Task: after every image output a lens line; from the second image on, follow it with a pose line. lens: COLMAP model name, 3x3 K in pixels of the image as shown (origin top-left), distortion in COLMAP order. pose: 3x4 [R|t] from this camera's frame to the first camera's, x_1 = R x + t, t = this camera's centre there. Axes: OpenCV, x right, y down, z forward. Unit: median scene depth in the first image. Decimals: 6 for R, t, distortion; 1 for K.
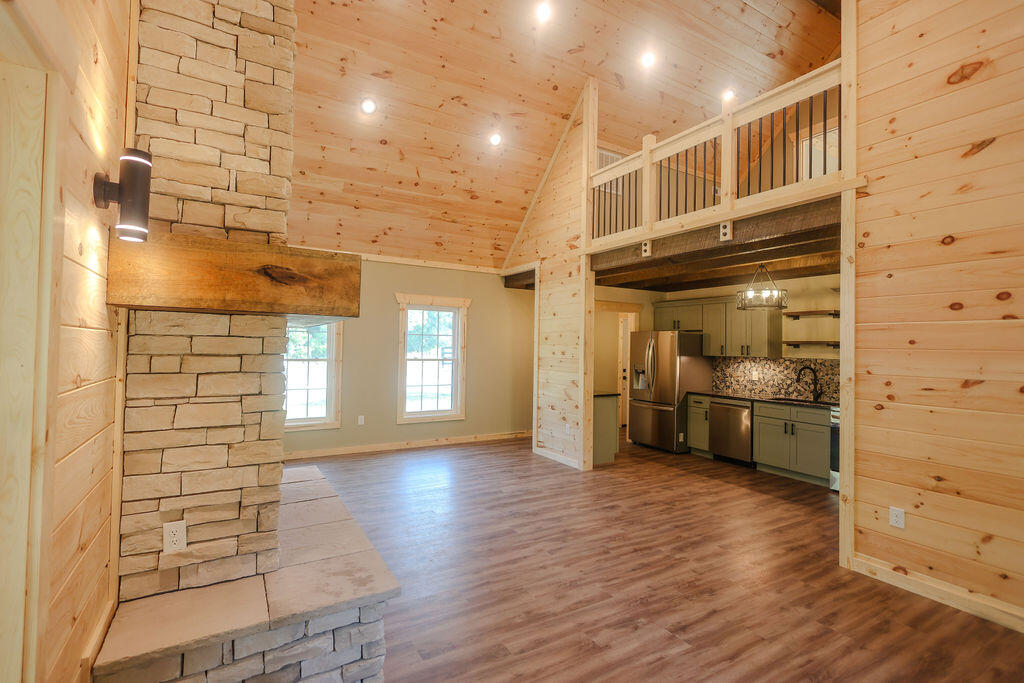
lens RADIAL K [[472.7, 0, 505.7], [0, 472.7, 337.4], [0, 0, 1]] dist [-0.000849, 0.001400]
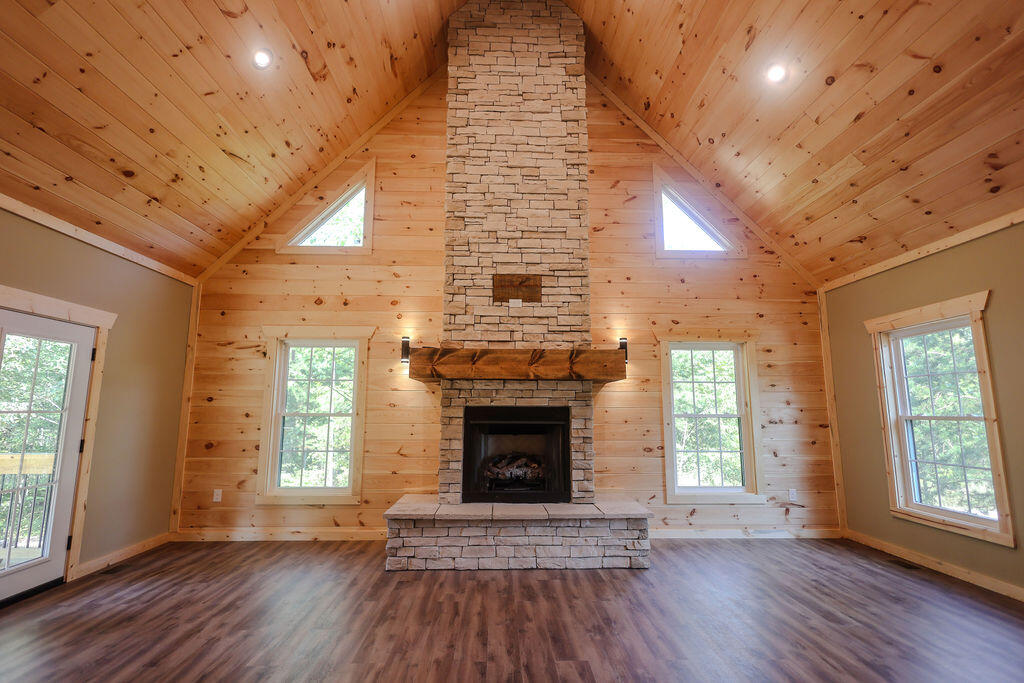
lens RADIAL K [[472.7, 0, 508.1], [0, 472.7, 345.5], [0, 0, 1]] dist [-0.000849, 0.001400]
pose [[-0.484462, -0.139856, -0.863561, 0.558739], [0.004872, 0.986691, -0.162531, 0.067985], [0.874799, -0.082947, -0.477333, 1.037683]]
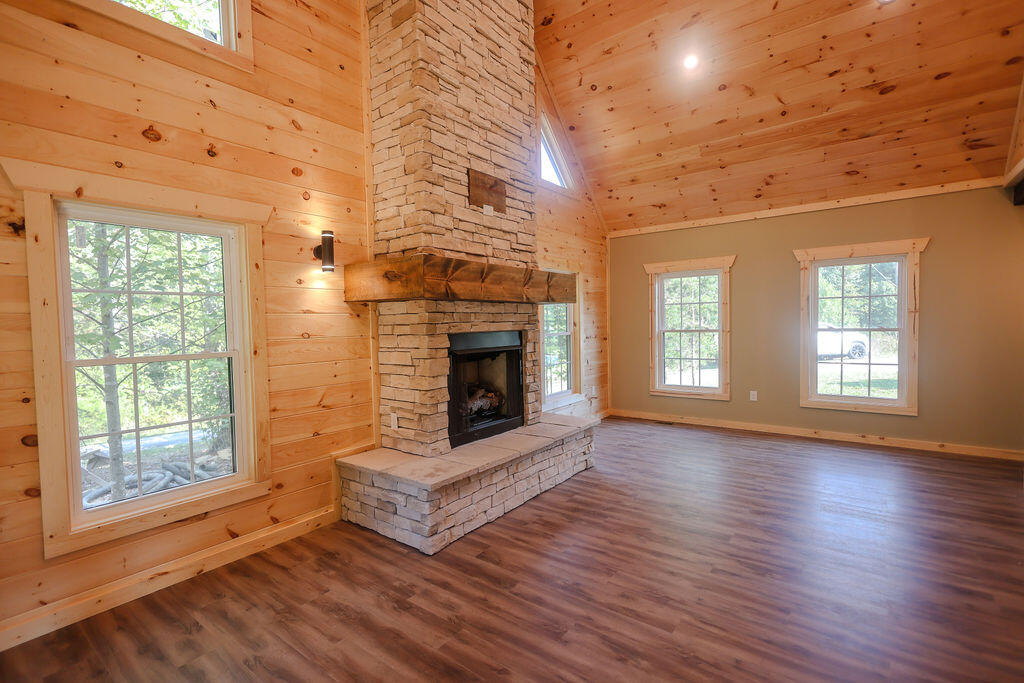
lens RADIAL K [[472.7, 0, 506.2], [0, 472.7, 343.9], [0, 0, 1]] dist [-0.000849, 0.001400]
pose [[0.374623, 0.016141, -0.927037, 0.499563], [0.044859, 0.998362, 0.035511, 0.027234], [0.926091, -0.054889, 0.373286, 0.298718]]
